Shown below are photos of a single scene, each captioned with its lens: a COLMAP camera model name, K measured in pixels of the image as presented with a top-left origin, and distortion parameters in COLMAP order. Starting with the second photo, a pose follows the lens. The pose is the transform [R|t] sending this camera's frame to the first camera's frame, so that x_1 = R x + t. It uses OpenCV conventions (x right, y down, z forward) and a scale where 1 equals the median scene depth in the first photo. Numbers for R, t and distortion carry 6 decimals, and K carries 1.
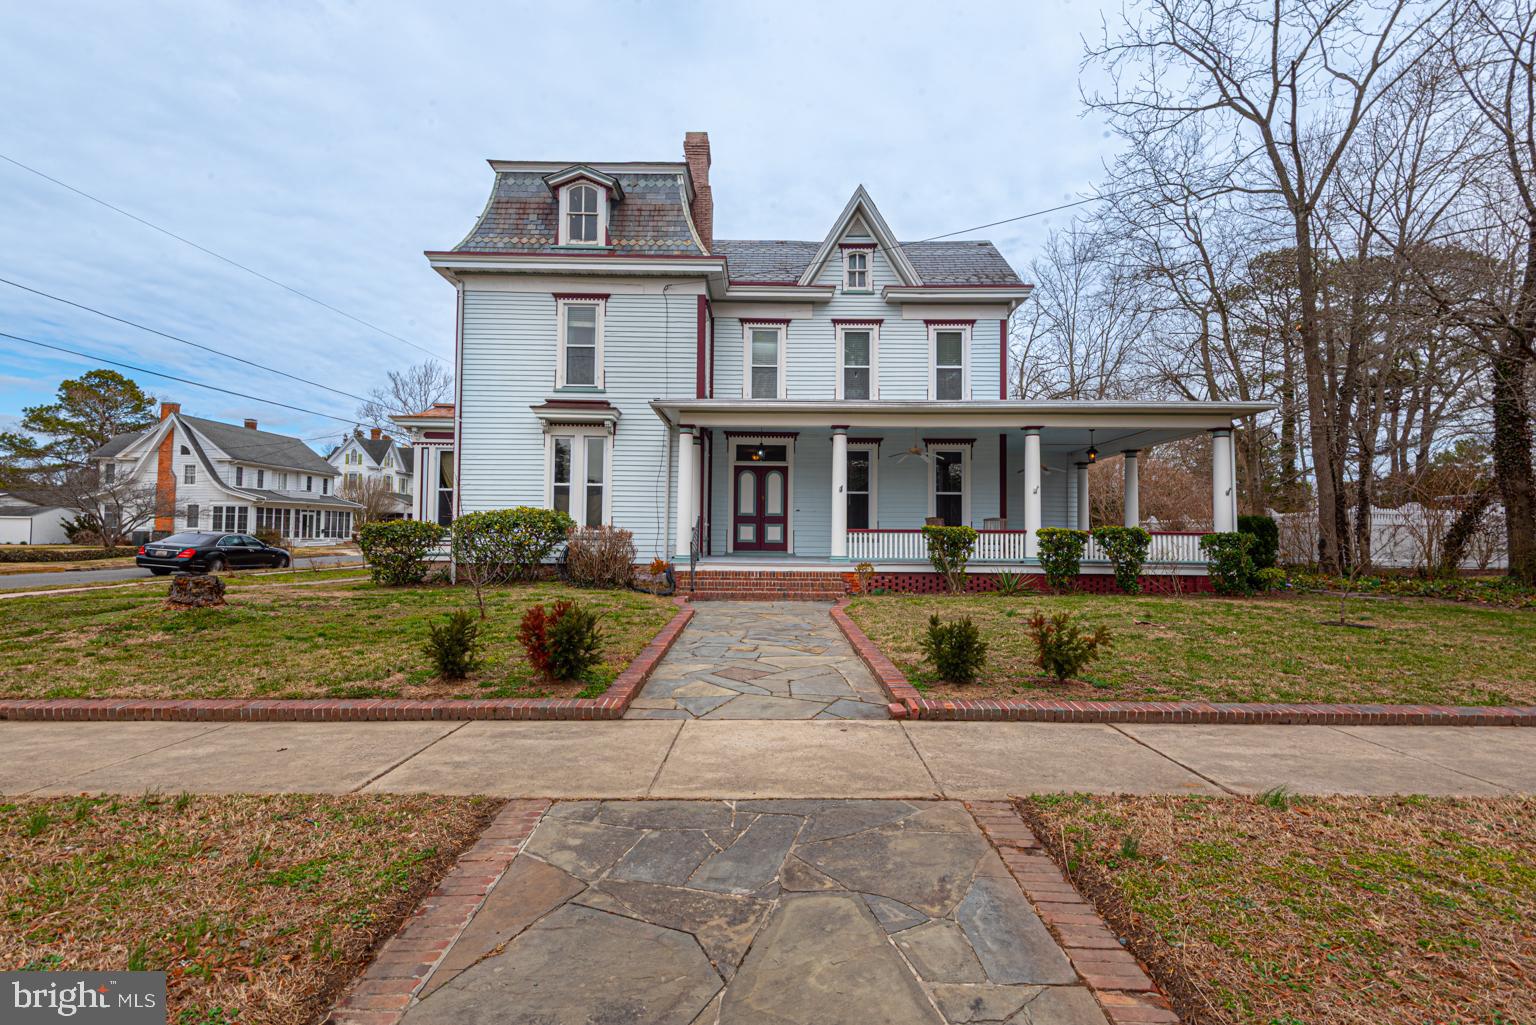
lens RADIAL K [[715.1, 0, 761.2], [0, 715.1, 501.8], [0, 0, 1]] dist [0.026673, -0.006675]
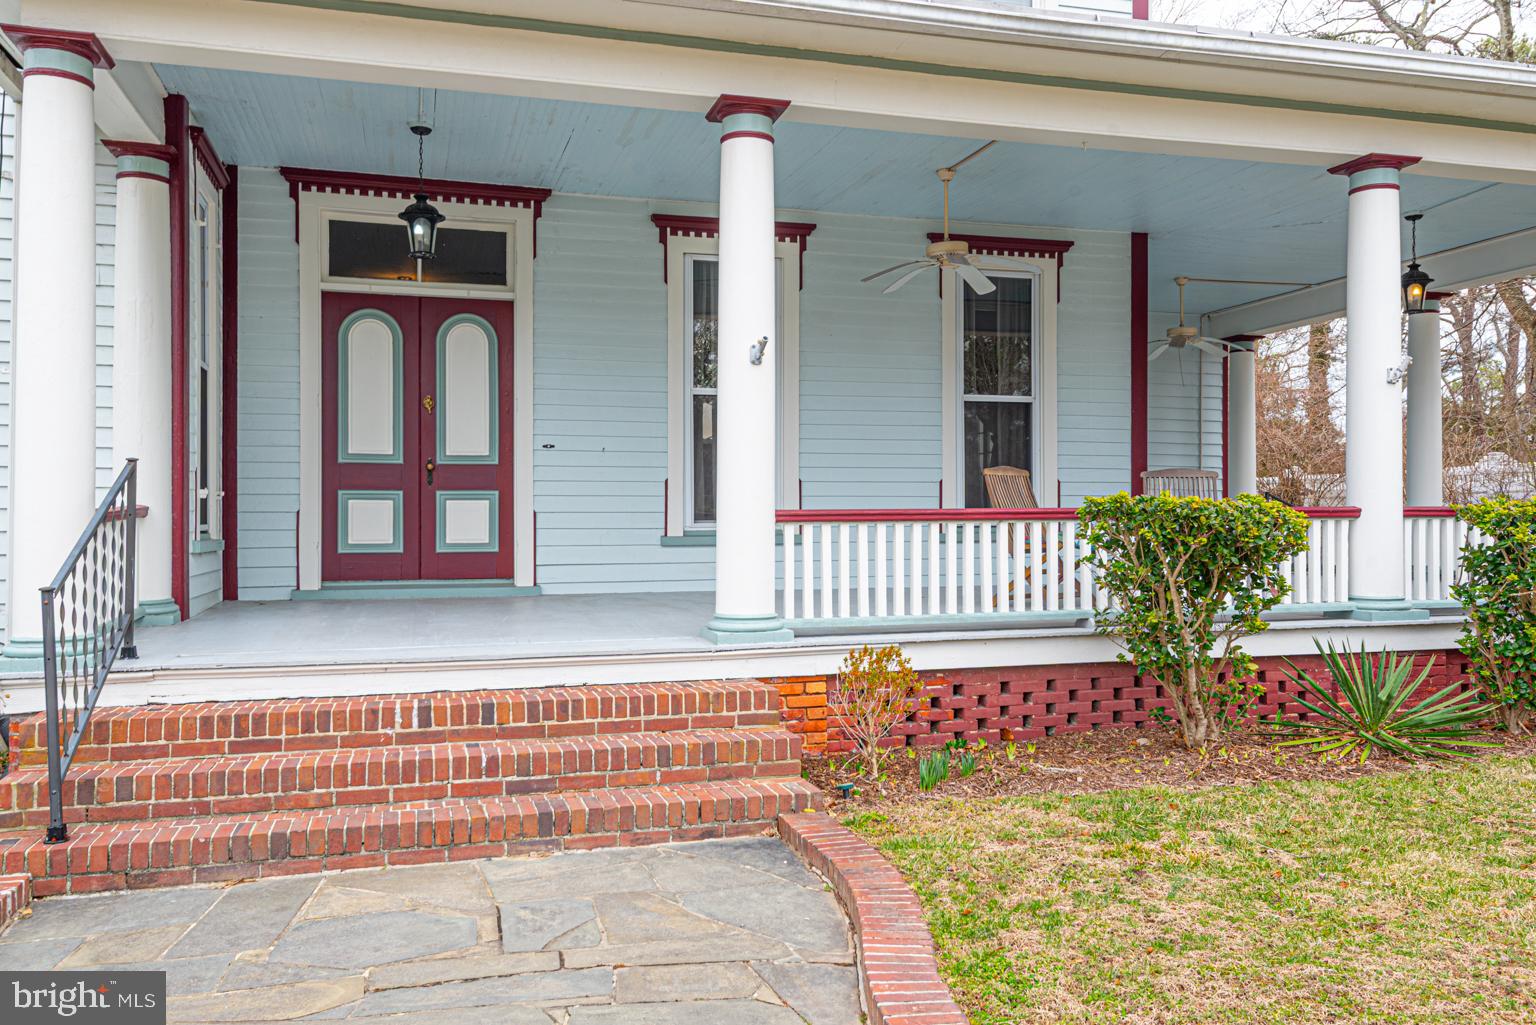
lens RADIAL K [[1196.3, 0, 818.8], [0, 1196.3, 505.7], [0, 0, 1]] dist [0.005212, 0.003407]
pose [[0.948866, -0.010148, 0.315515, -0.001468], [-0.004282, 0.998977, 0.045007, 0.016145], [-0.315649, -0.044057, 0.947853, 0.540690]]
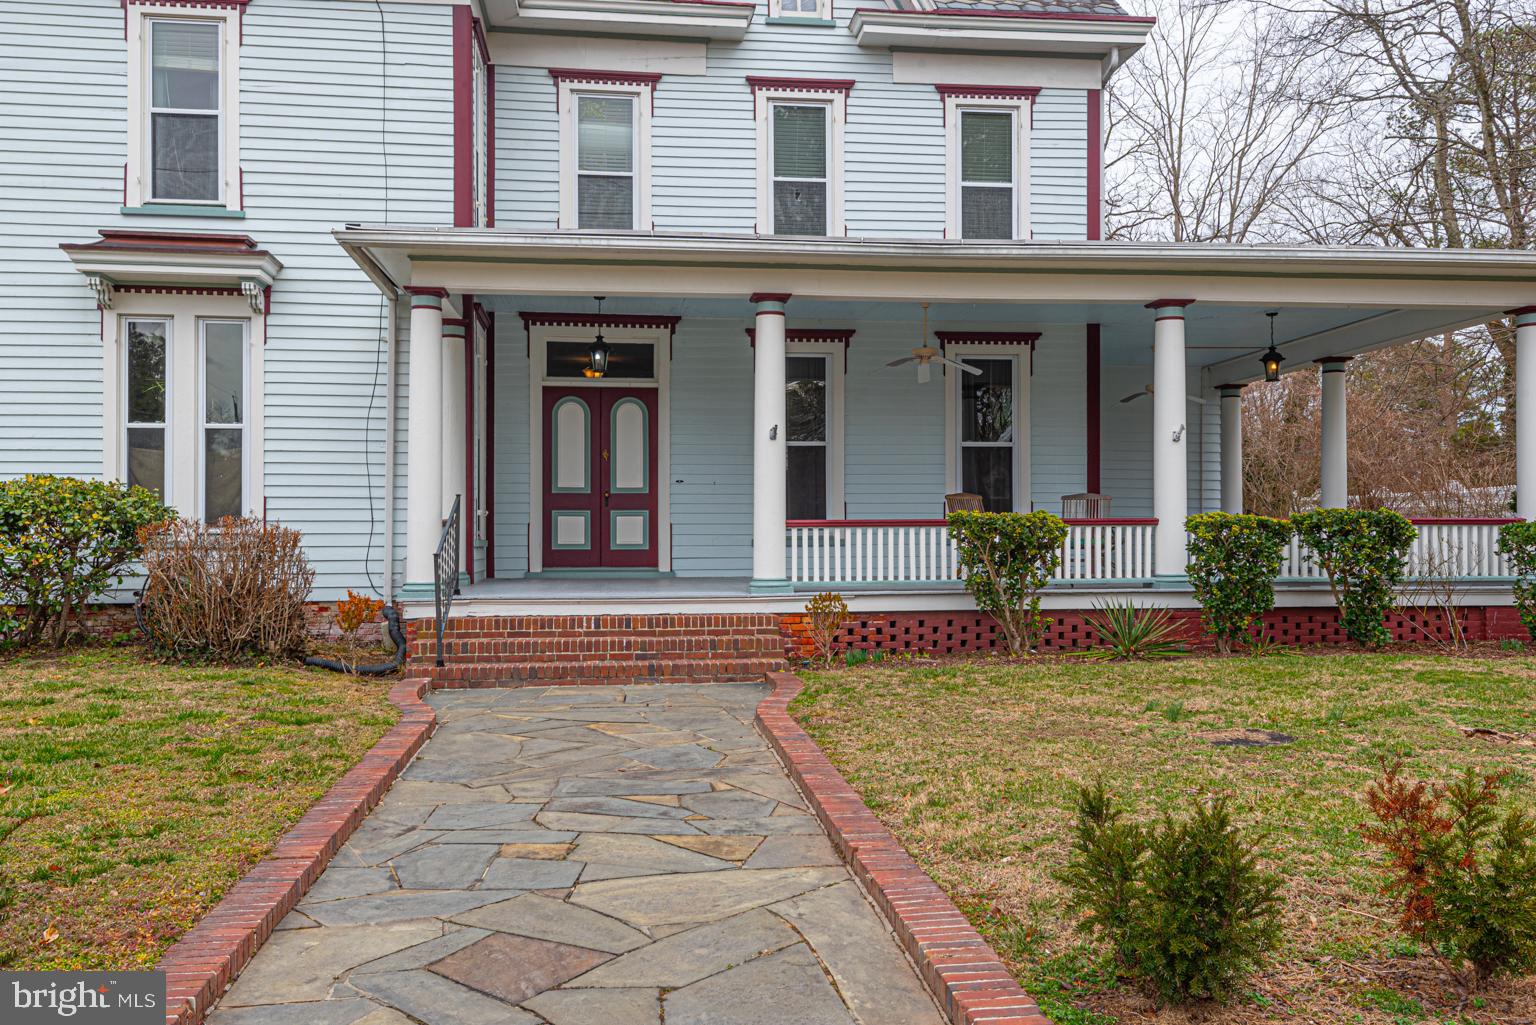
lens RADIAL K [[1196.3, 0, 751.1], [0, 1196.3, 519.4], [0, 0, 1]] dist [0.005212, 0.003407]
pose [[0.993563, -0.010460, 0.112797, 0.009518], [0.005889, 0.999151, 0.040782, 0.005869], [-0.113127, -0.039856, 0.992781, 0.219930]]
